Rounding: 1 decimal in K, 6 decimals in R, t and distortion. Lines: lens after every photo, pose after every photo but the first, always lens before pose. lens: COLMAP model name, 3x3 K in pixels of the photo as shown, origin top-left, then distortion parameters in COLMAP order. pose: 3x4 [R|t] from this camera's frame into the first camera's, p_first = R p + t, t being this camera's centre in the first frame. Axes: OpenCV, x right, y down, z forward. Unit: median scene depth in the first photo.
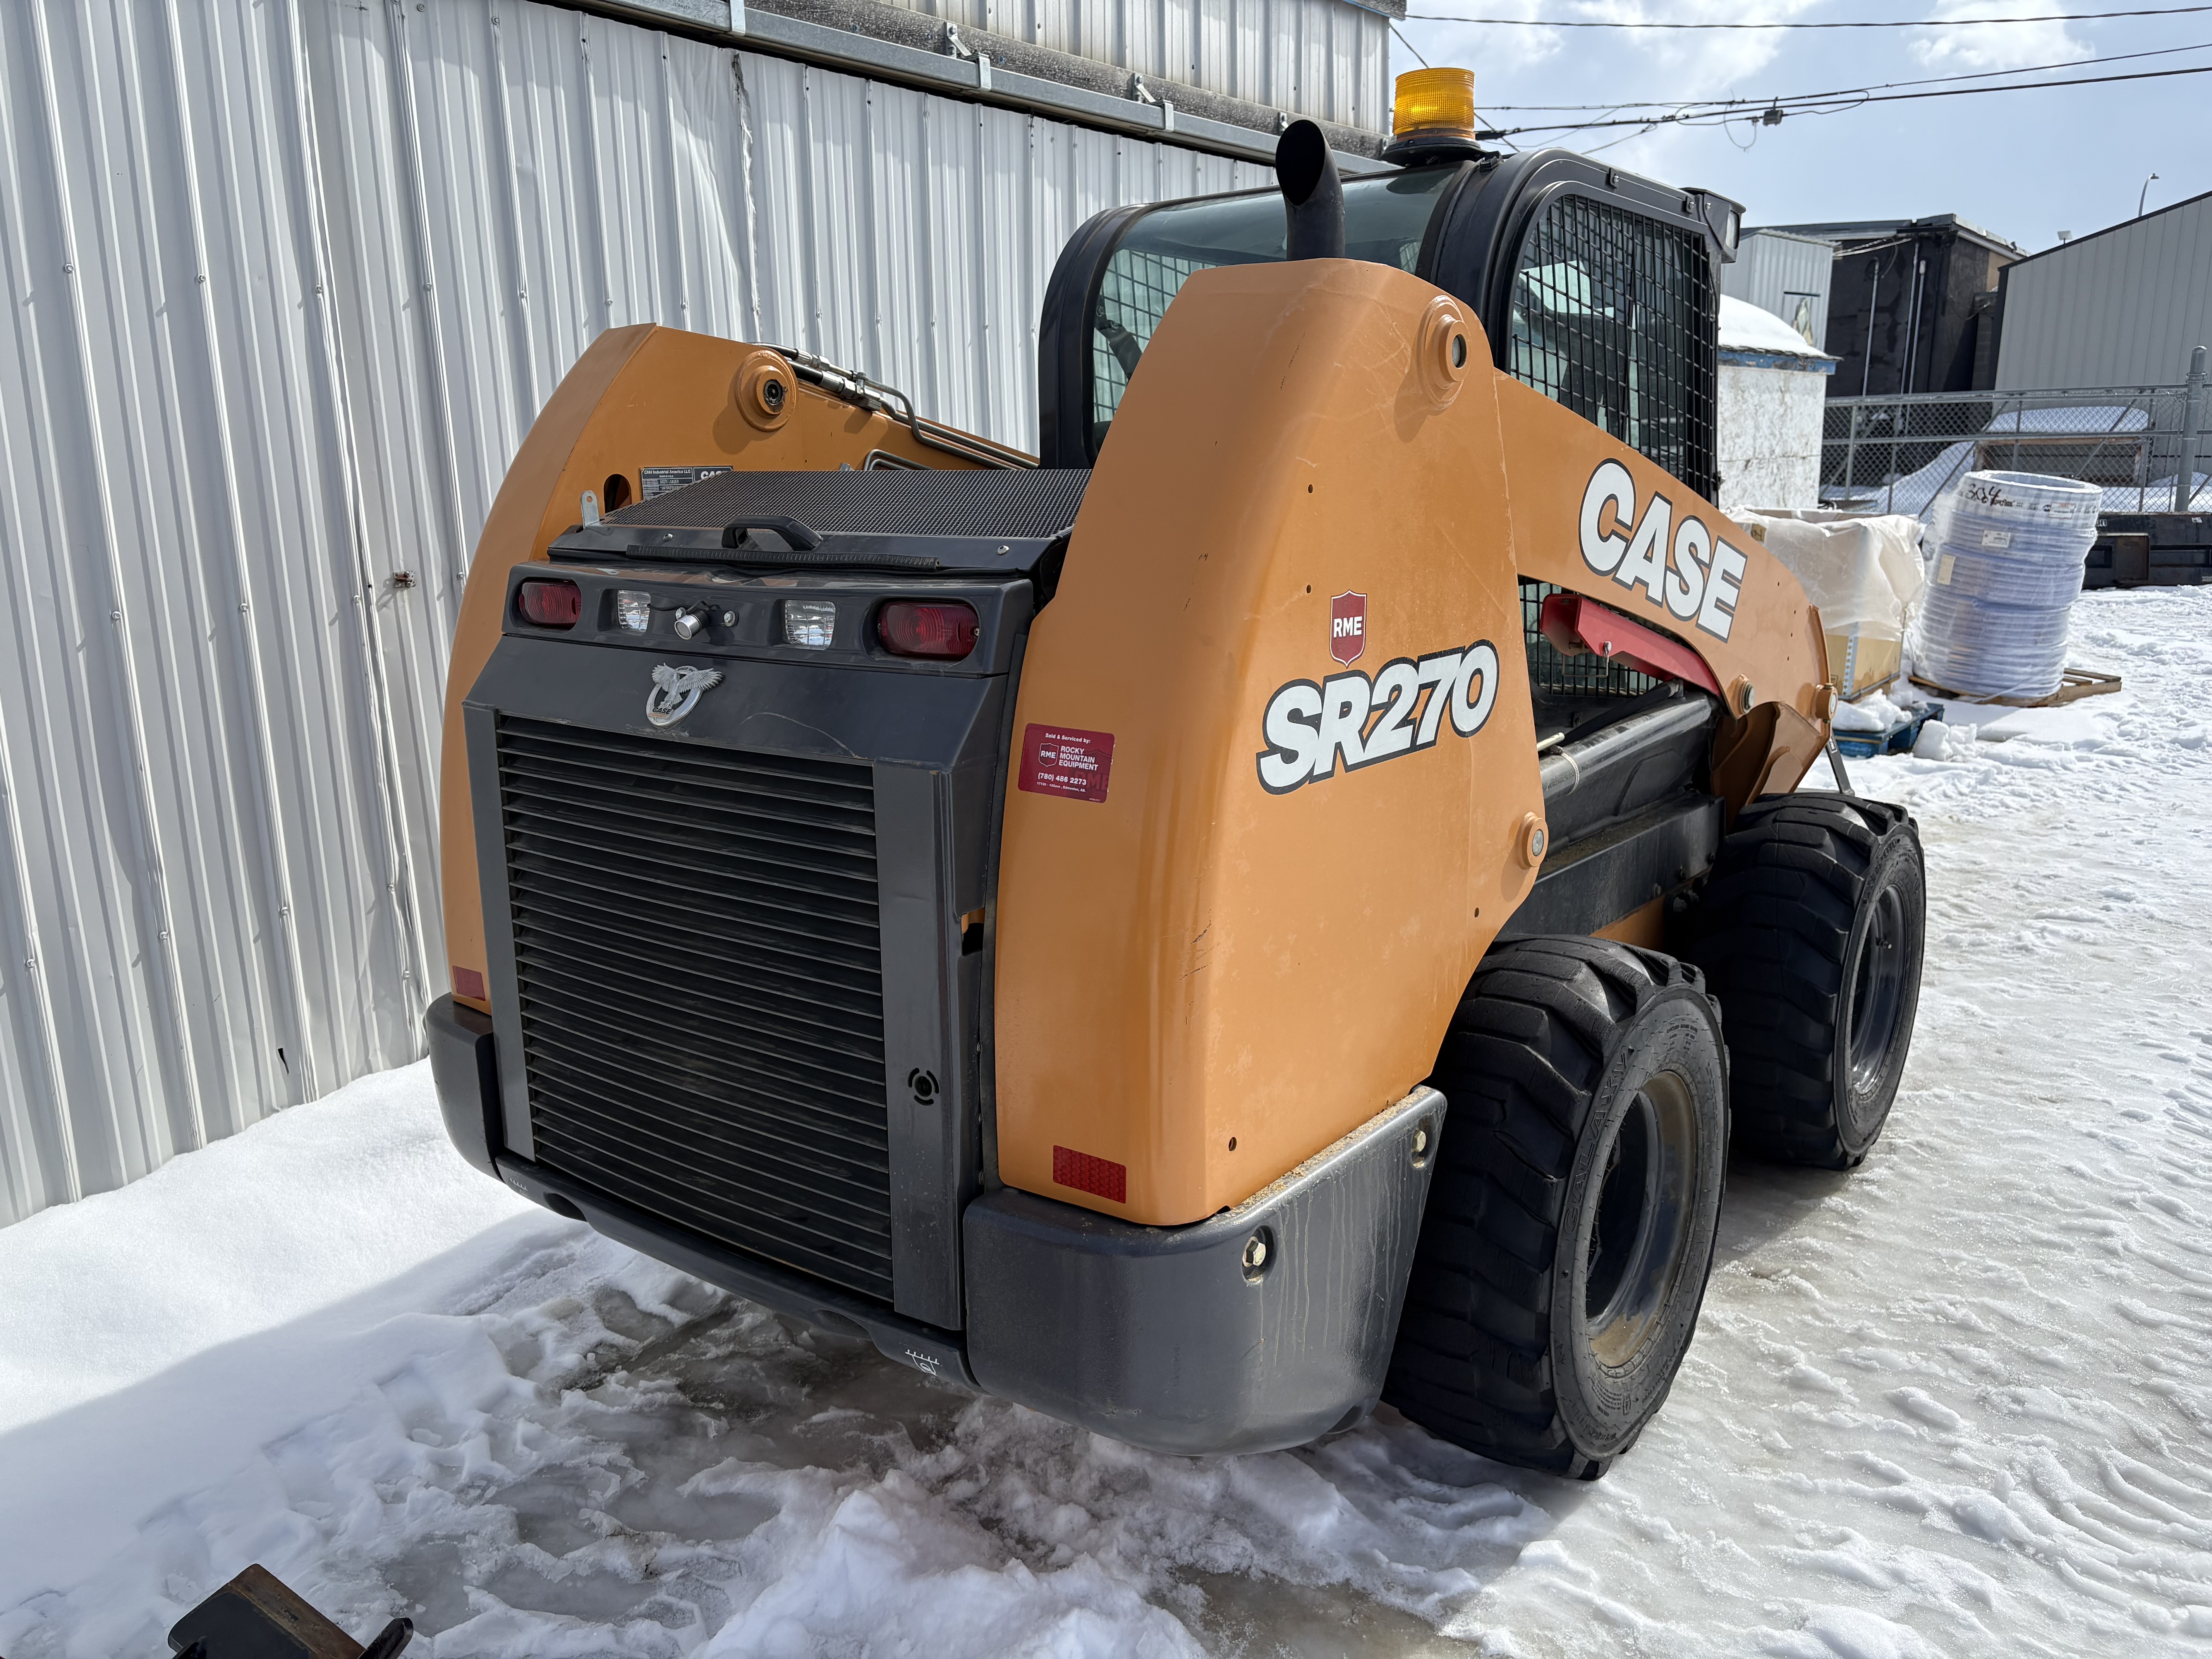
lens RADIAL K [[1682.0, 0, 1116.8], [0, 1682.0, 836.2], [0, 0, 1]] dist [0.015110, -0.002407]
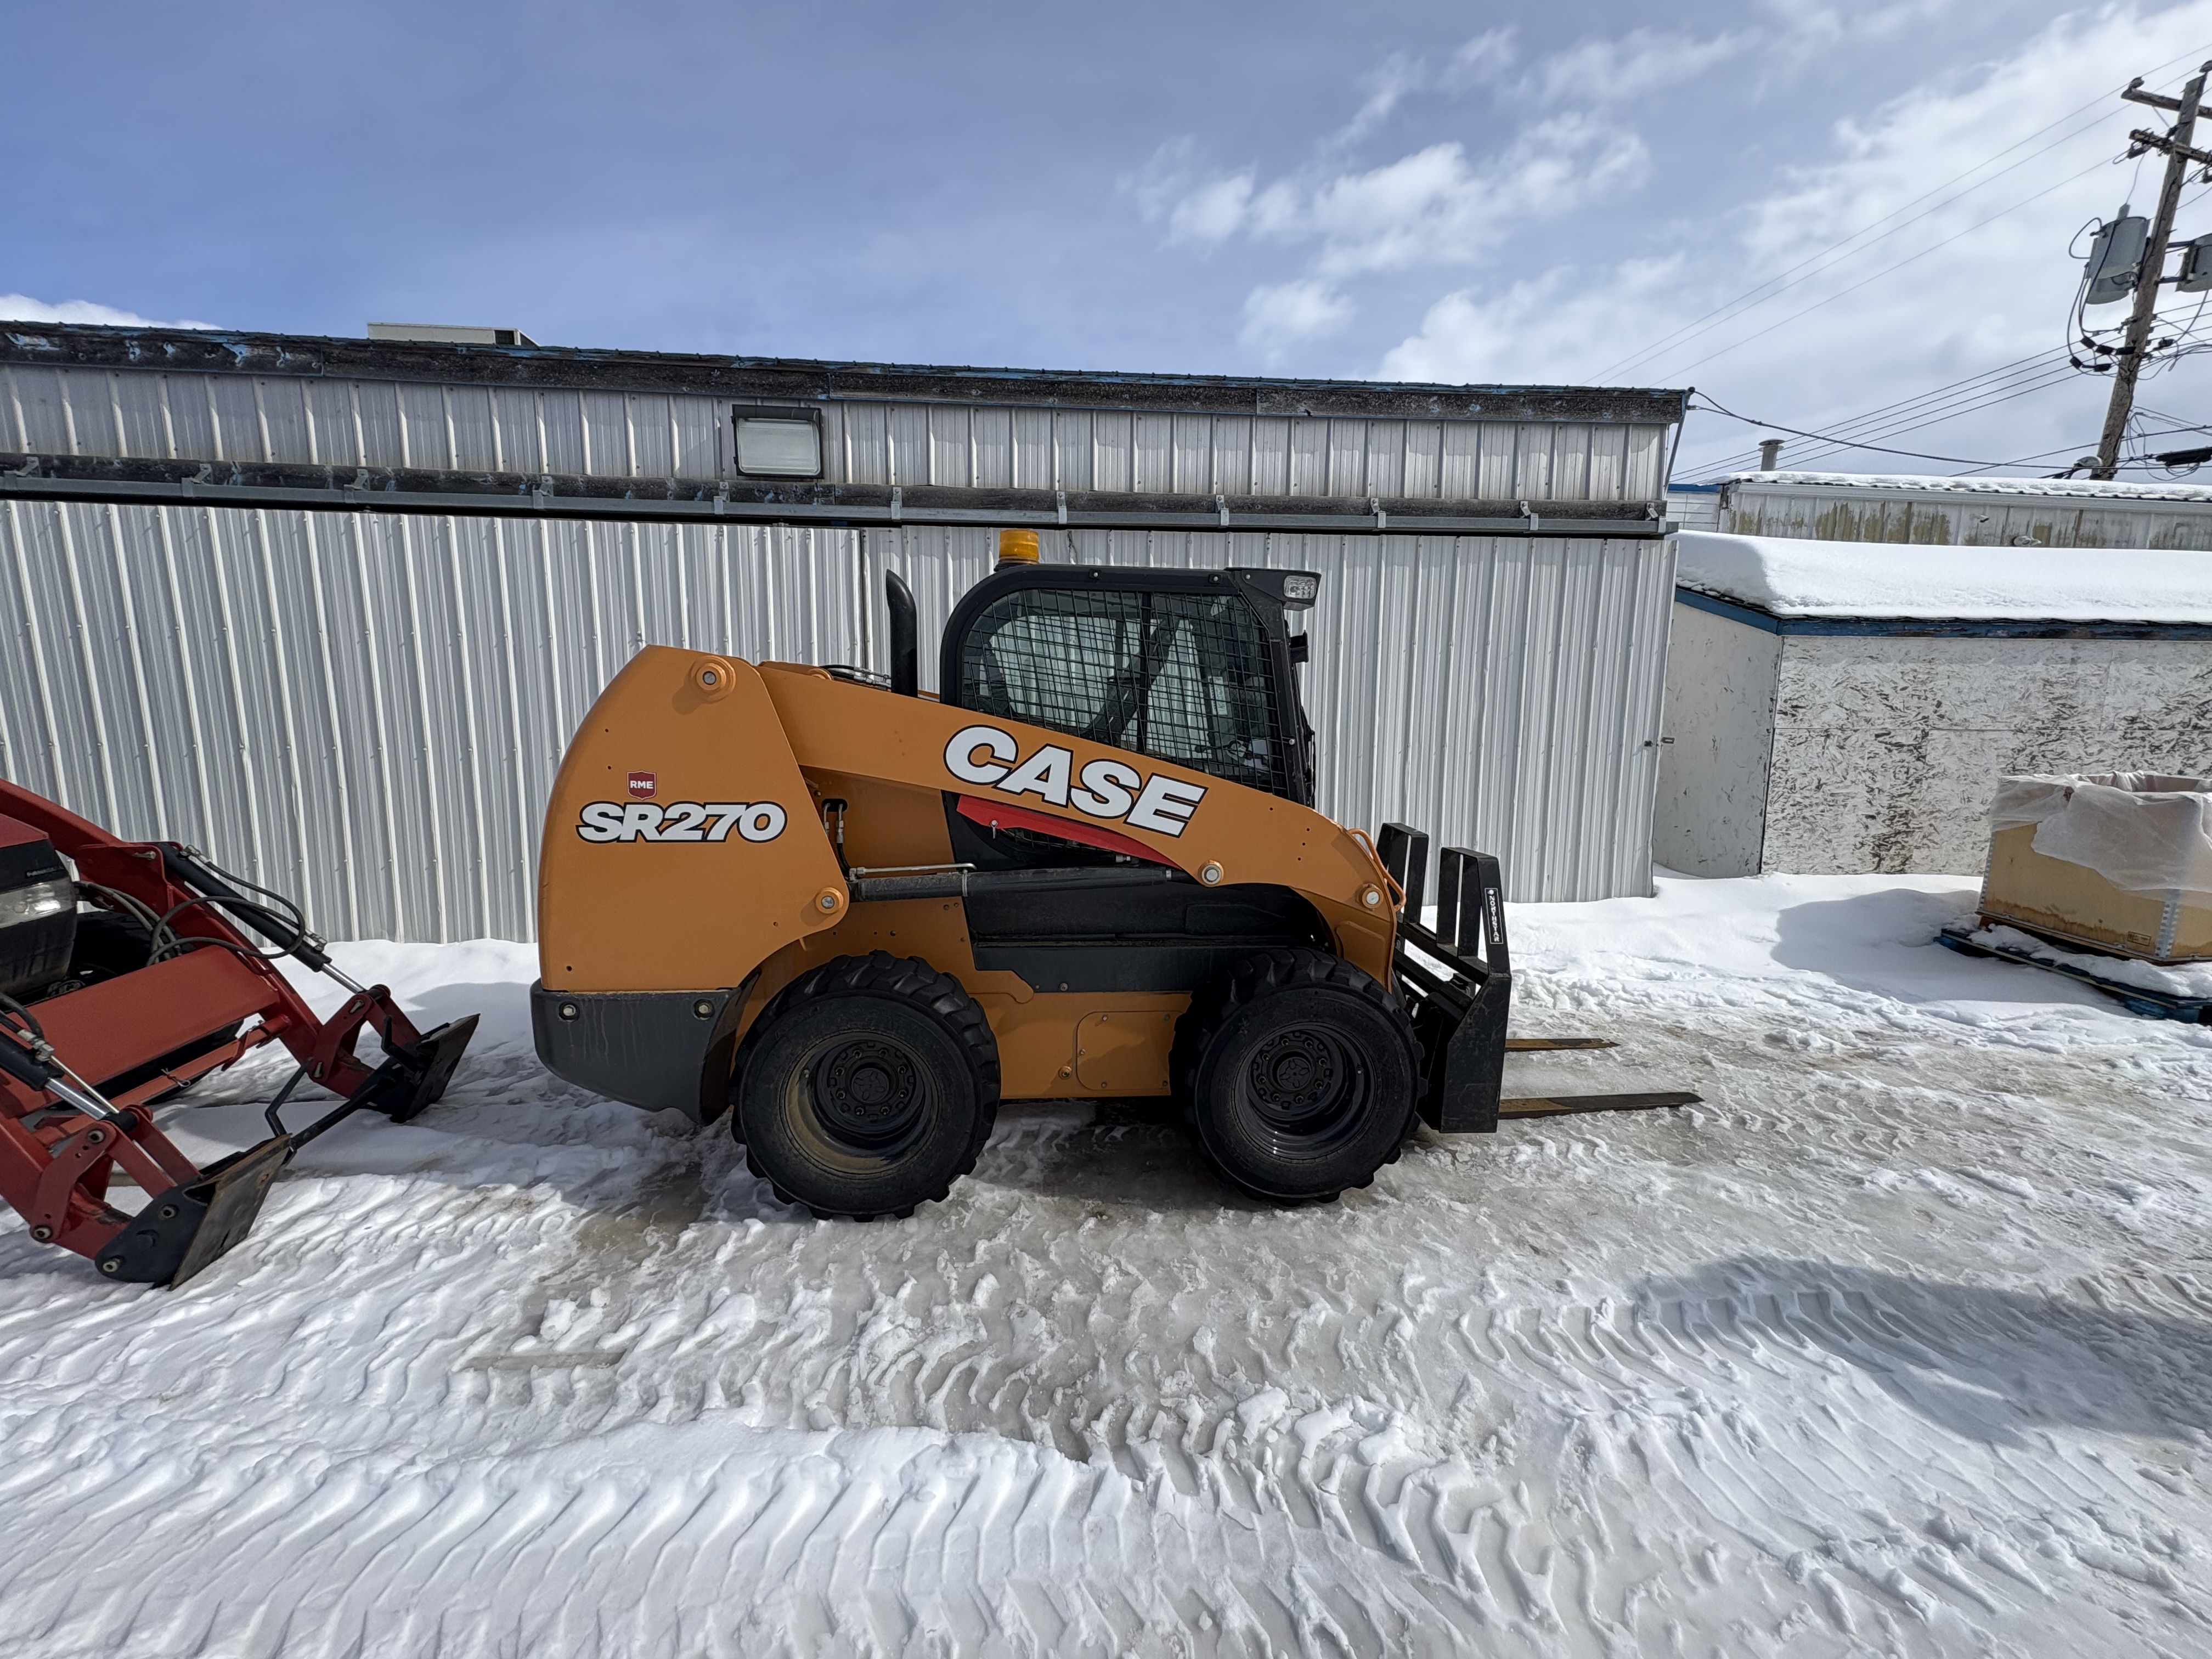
lens RADIAL K [[884.7, 0, 1108.4], [0, 884.7, 828.1], [0, 0, 1]] dist [-0.003203, 0.000234]
pose [[0.667990, 0.132954, -0.732197, 1.122767], [-0.182719, 0.983094, 0.011816, -0.143977], [0.721390, 0.125893, 0.680991, 0.424507]]
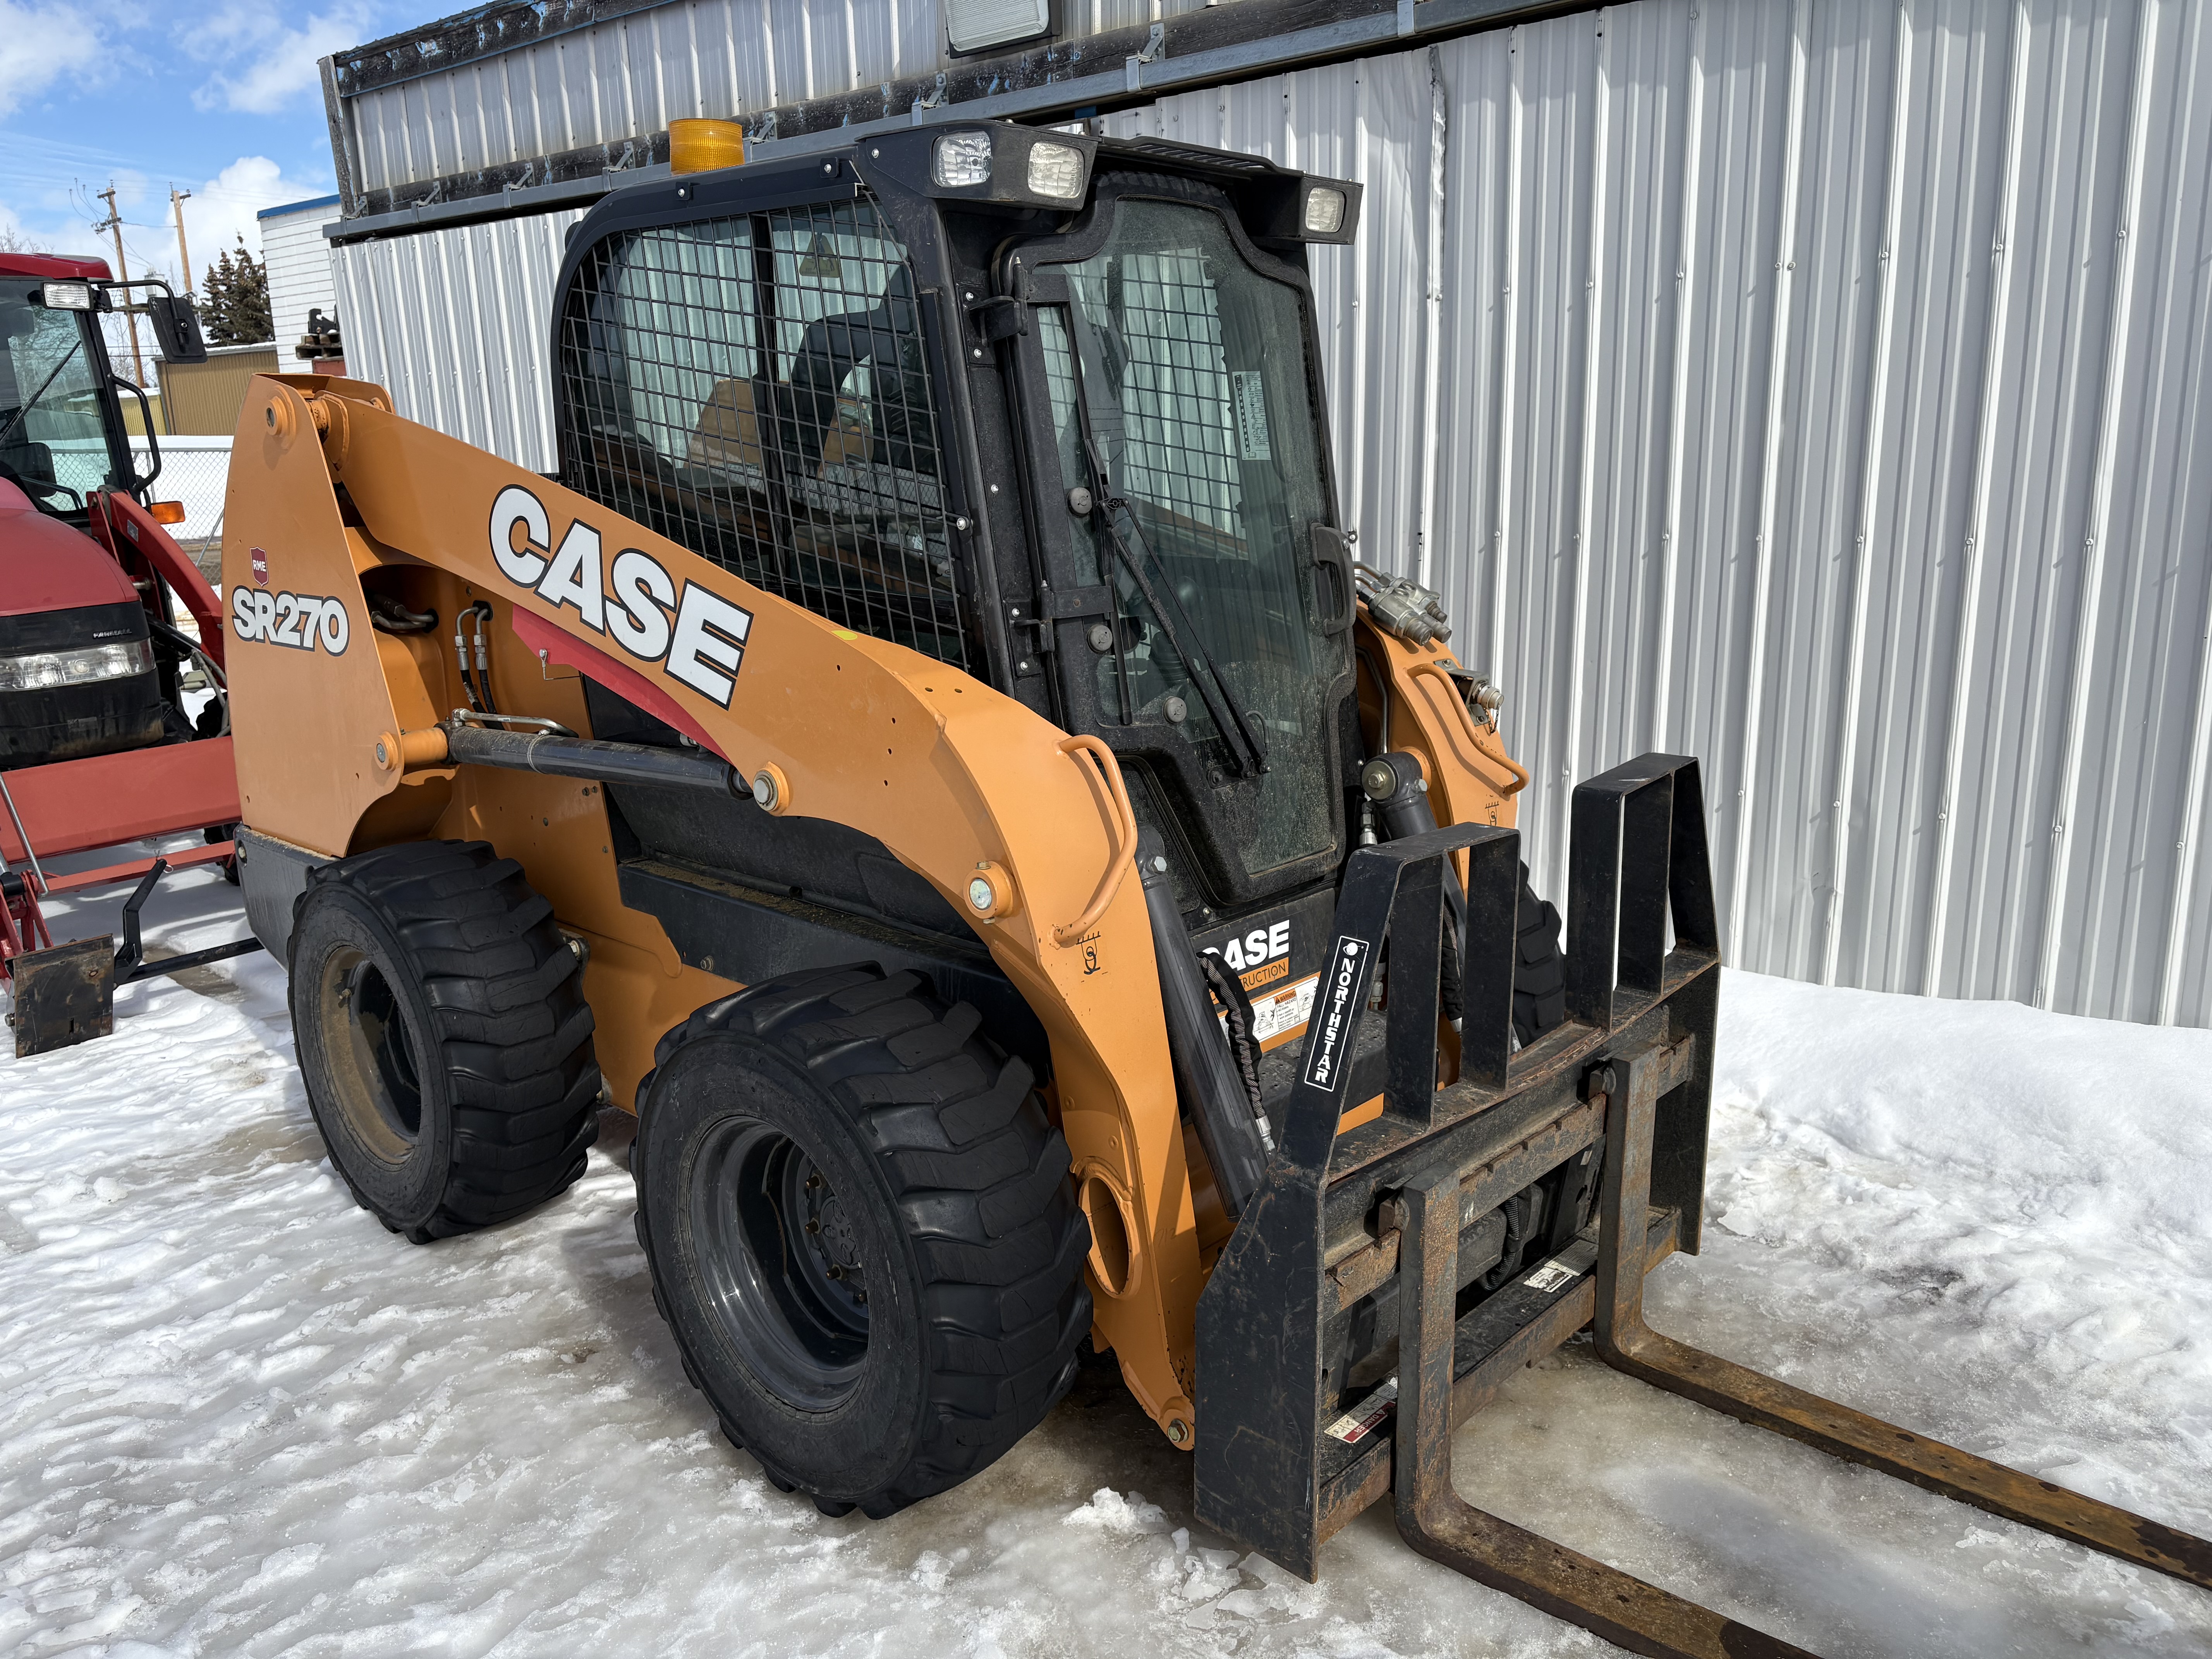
lens RADIAL K [[1682.0, 0, 1108.9], [0, 1682.0, 823.4], [0, 0, 1]] dist [0.015110, -0.002407]
pose [[-0.090268, 0.242882, -0.965847, 1.379938], [-0.197398, 0.946202, 0.256391, -0.370628], [0.976159, 0.213800, -0.037467, 1.453249]]
